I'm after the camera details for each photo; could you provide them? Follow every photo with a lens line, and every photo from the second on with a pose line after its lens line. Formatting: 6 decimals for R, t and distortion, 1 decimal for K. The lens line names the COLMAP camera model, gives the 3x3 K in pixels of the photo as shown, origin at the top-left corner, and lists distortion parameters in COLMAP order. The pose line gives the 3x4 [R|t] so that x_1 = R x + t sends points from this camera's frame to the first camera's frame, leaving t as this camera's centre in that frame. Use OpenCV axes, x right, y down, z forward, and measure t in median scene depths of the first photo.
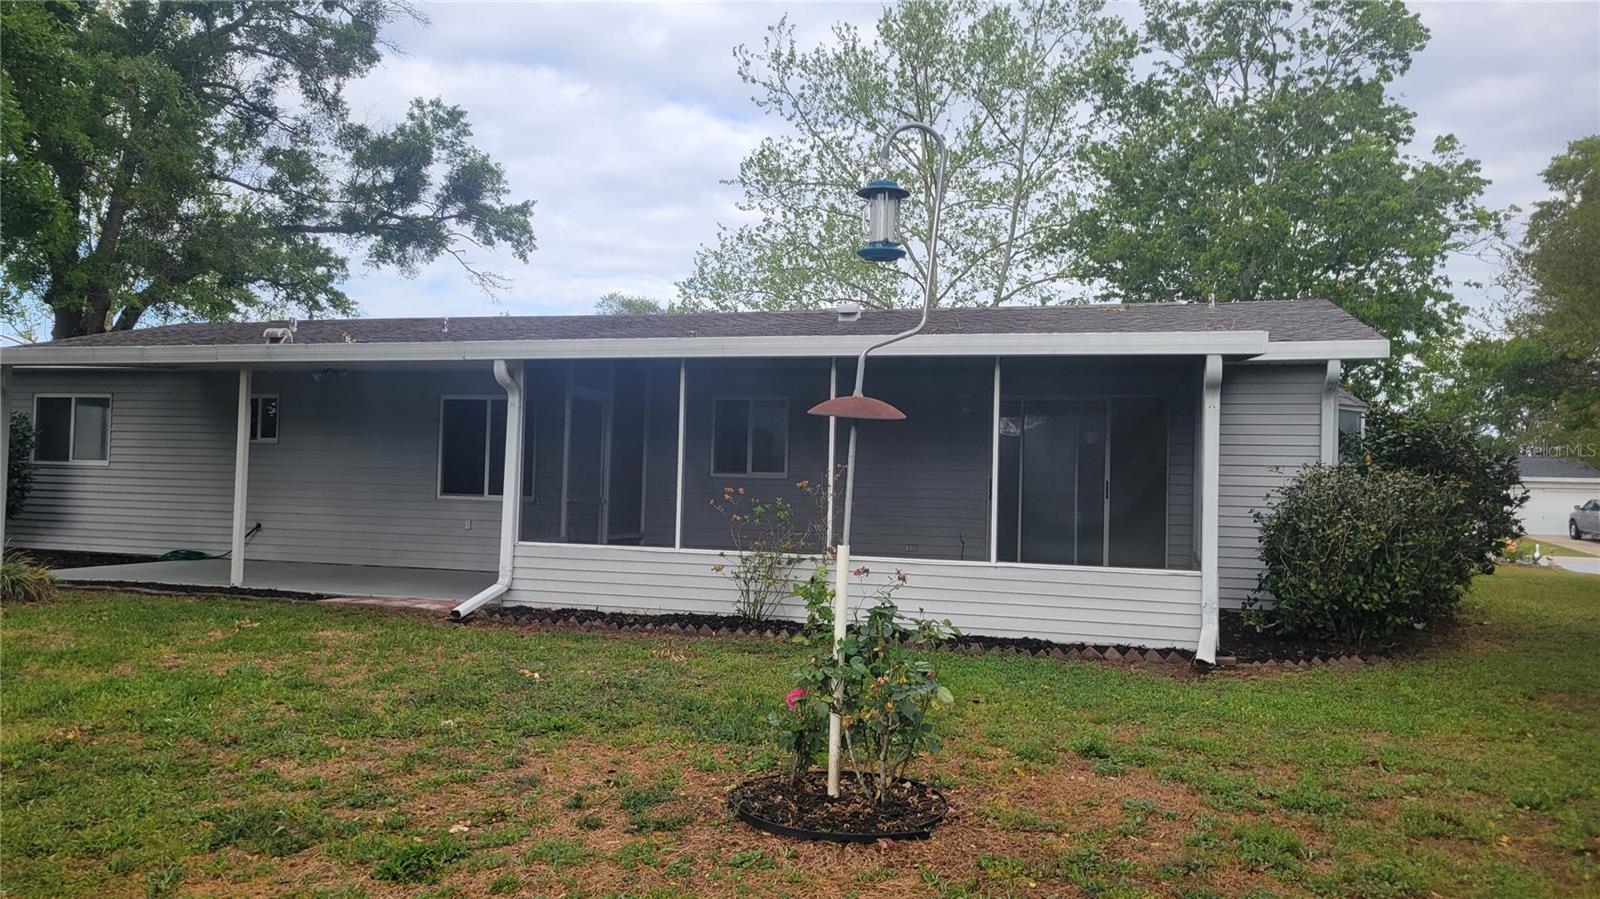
lens RADIAL K [[1222.4, 0, 830.7], [0, 1222.4, 445.7], [0, 0, 1]] dist [0.014323, -0.006460]
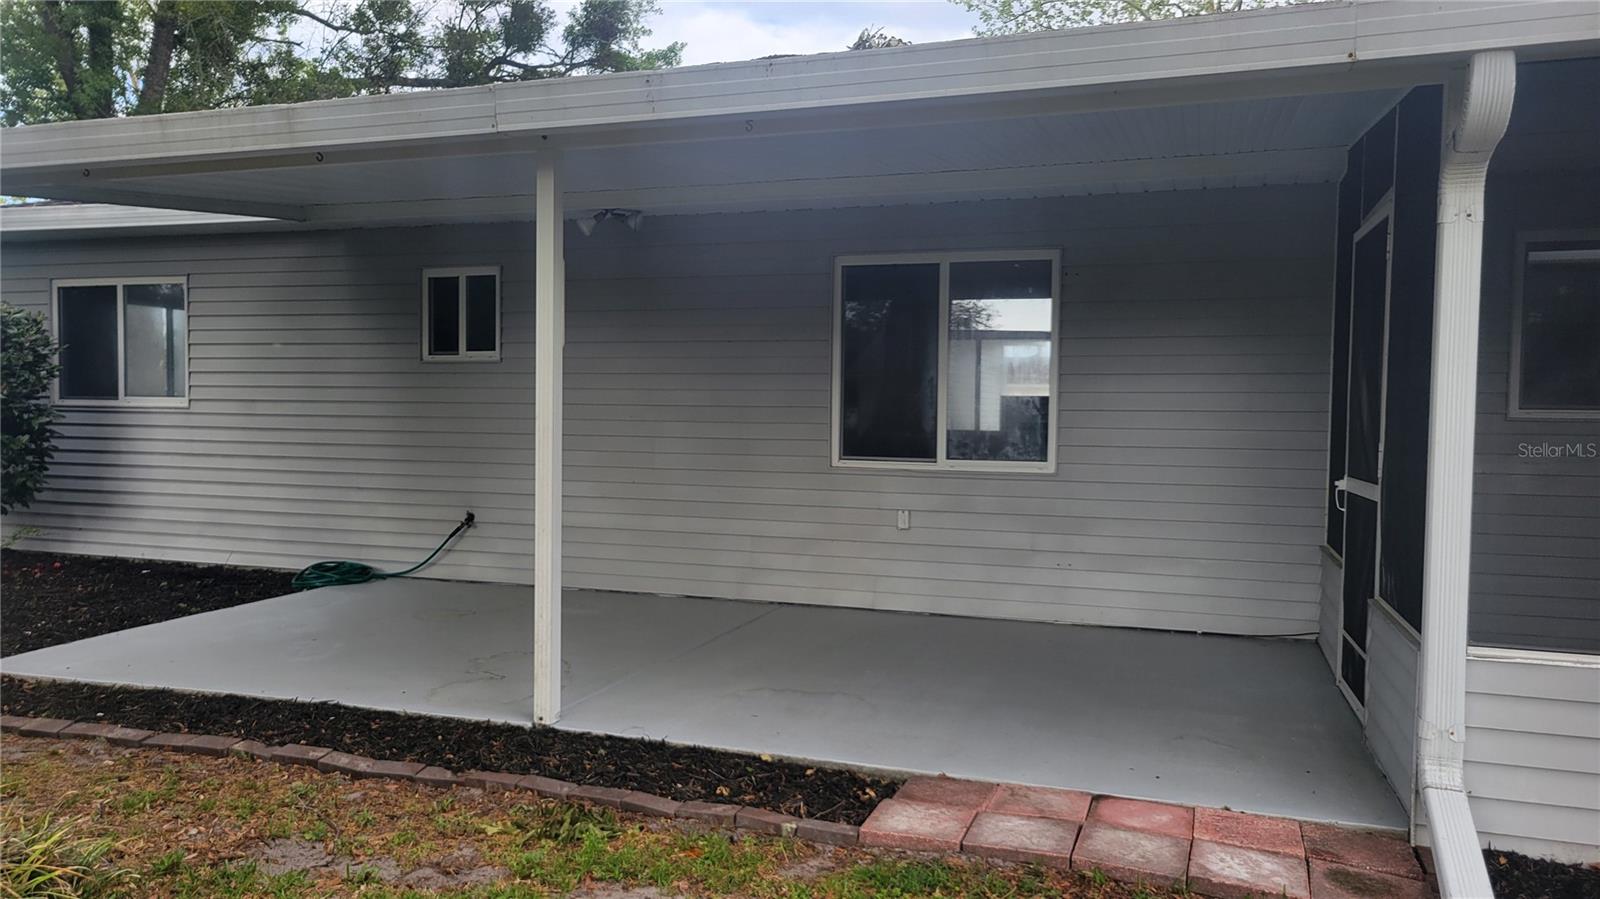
lens RADIAL K [[1222.4, 0, 771.8], [0, 1222.4, 451.4], [0, 0, 1]] dist [0.014323, -0.006460]
pose [[0.997697, -0.011518, -0.066840, -0.286037], [0.016299, 0.997312, 0.071433, 0.001135], [0.065837, -0.072358, 0.995203, 0.461222]]
